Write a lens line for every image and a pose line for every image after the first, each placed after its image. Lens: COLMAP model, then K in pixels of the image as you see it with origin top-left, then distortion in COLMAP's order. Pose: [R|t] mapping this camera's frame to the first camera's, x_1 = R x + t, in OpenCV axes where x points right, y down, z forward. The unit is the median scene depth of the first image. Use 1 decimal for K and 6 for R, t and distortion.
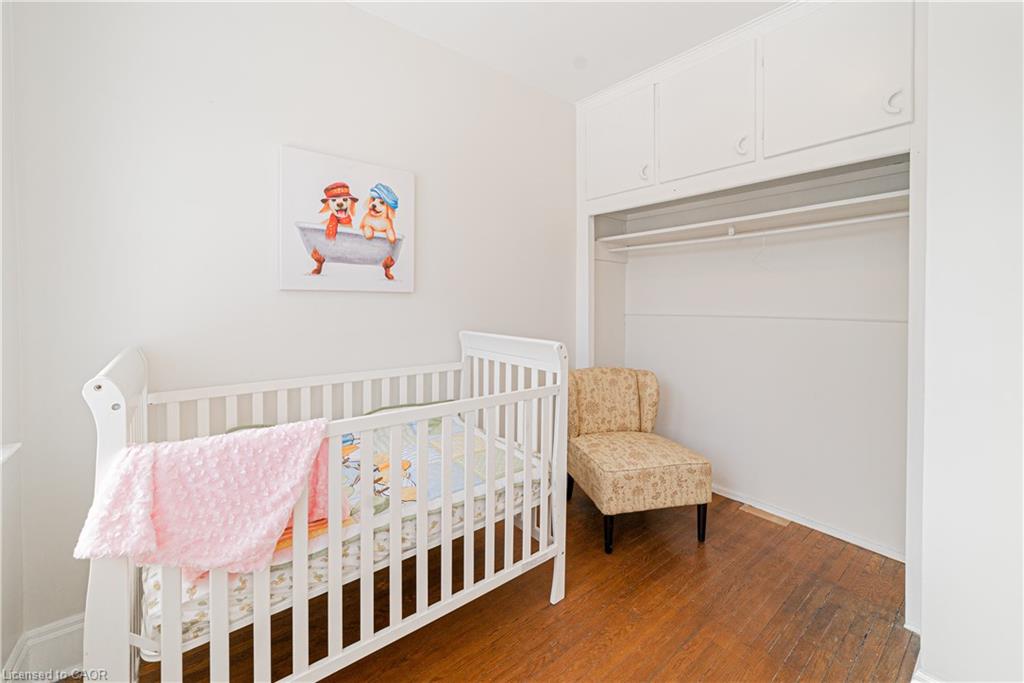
lens RADIAL K [[417.4, 0, 514.2], [0, 417.4, 312.0], [0, 0, 1]] dist [-0.004003, 0.000387]
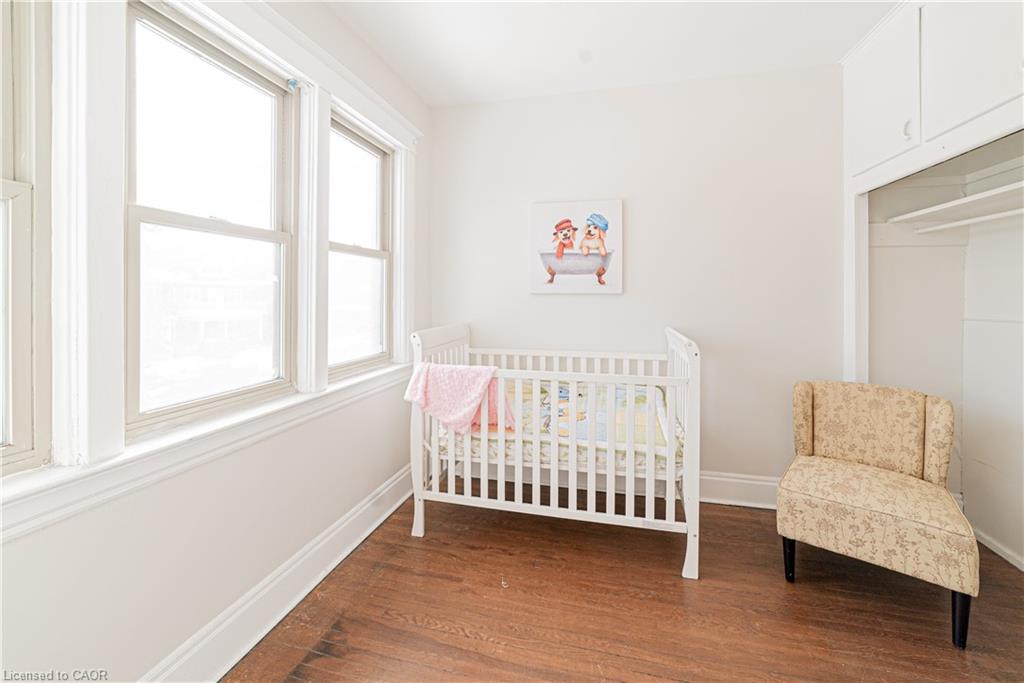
lens RADIAL K [[417.4, 0, 514.2], [0, 417.4, 312.0], [0, 0, 1]] dist [-0.004003, 0.000387]
pose [[0.603155, 0.025780, -0.797207, 0.606059], [-0.016820, 0.999666, 0.019602, -0.011790], [0.797447, 0.001586, 0.603387, -0.020435]]
